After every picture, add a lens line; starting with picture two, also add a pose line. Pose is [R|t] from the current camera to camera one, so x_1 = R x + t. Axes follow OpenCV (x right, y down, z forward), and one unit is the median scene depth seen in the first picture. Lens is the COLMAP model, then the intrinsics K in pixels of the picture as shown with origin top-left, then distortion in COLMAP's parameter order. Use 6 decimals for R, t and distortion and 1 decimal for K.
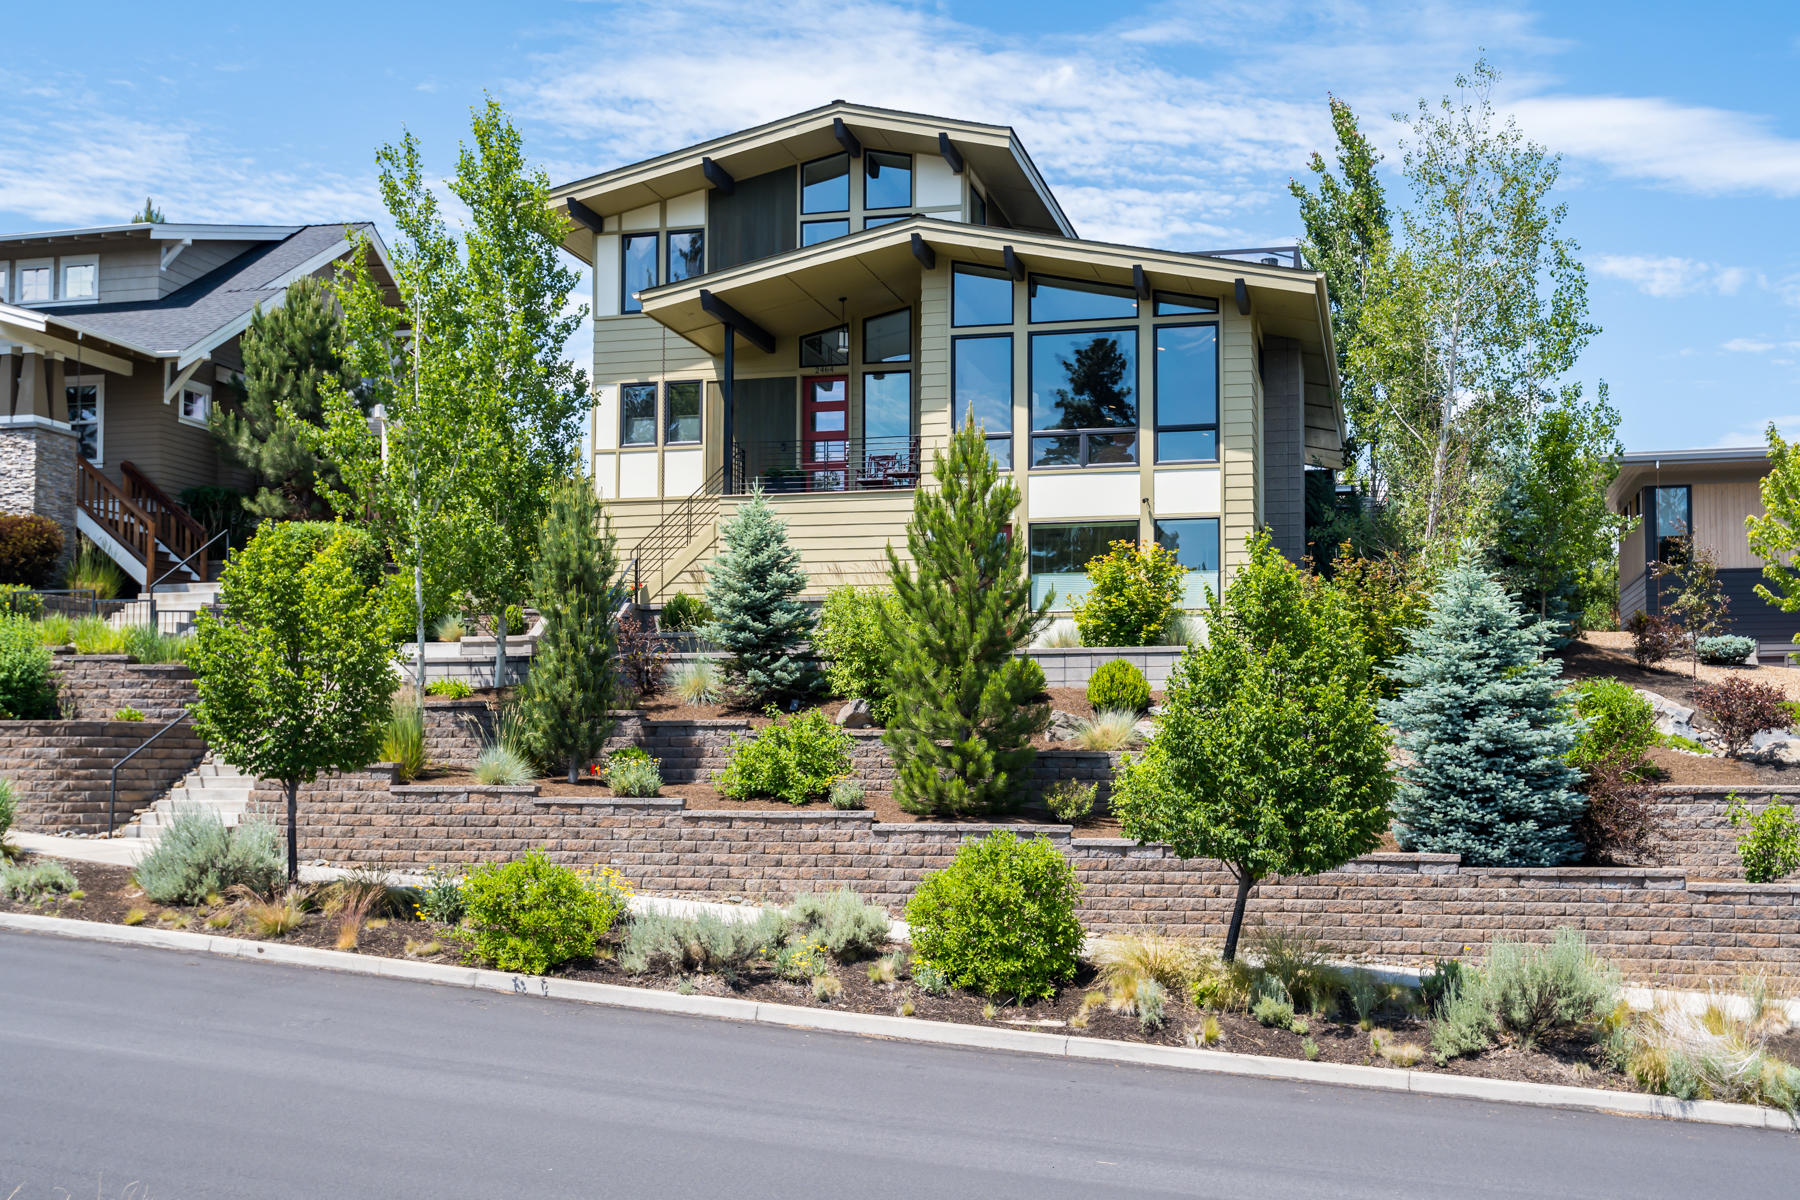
lens RADIAL K [[1855.1, 0, 901.1], [0, 1855.1, 696.2], [0, 0, 1]] dist [-0.015642, 0.008945]
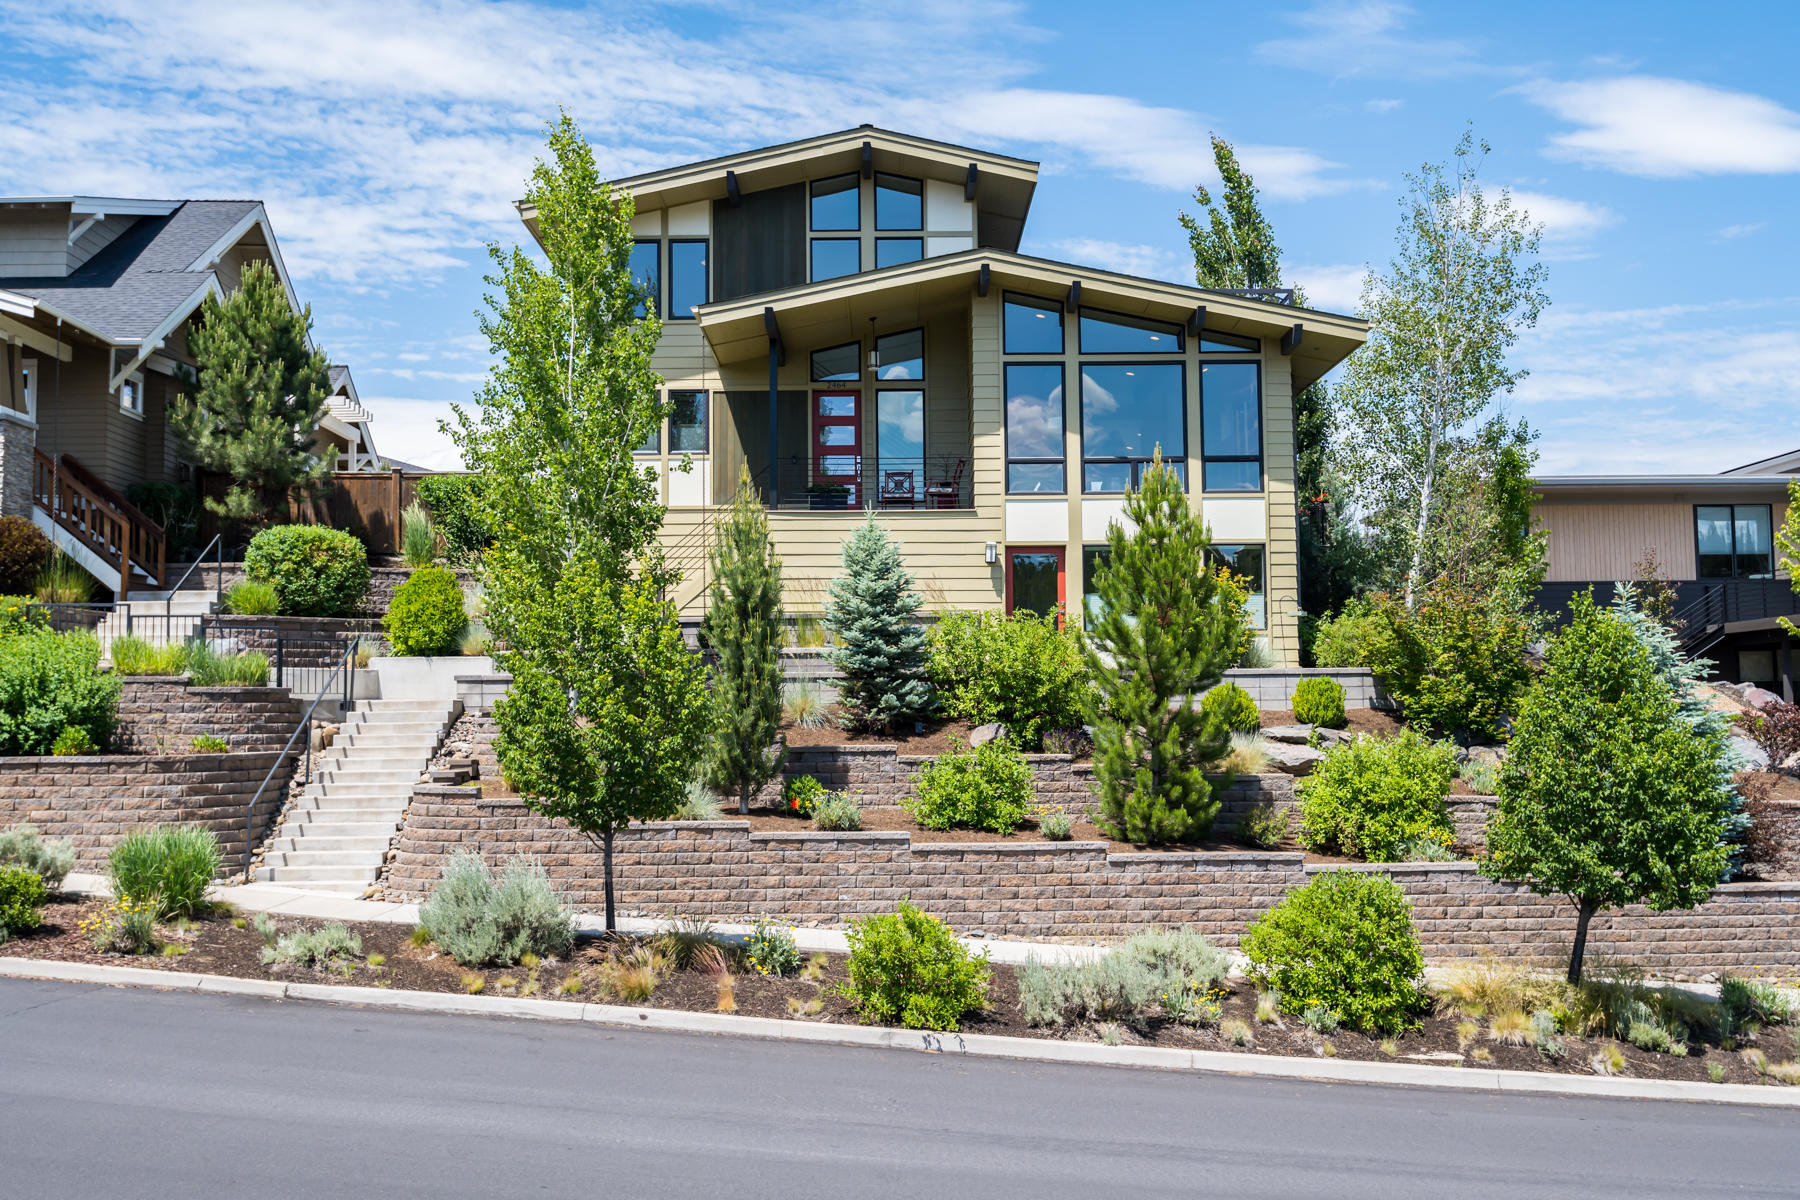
lens RADIAL K [[1825.3, 0, 900.0], [0, 1825.3, 600.0], [0, 0, 1]] dist [-0.009615, -0.011582]
pose [[0.973341, 0.007511, 0.229241, -0.286453], [0.000346, 0.999414, -0.034216, -0.029906], [-0.229364, 0.033383, 0.972768, 0.031761]]
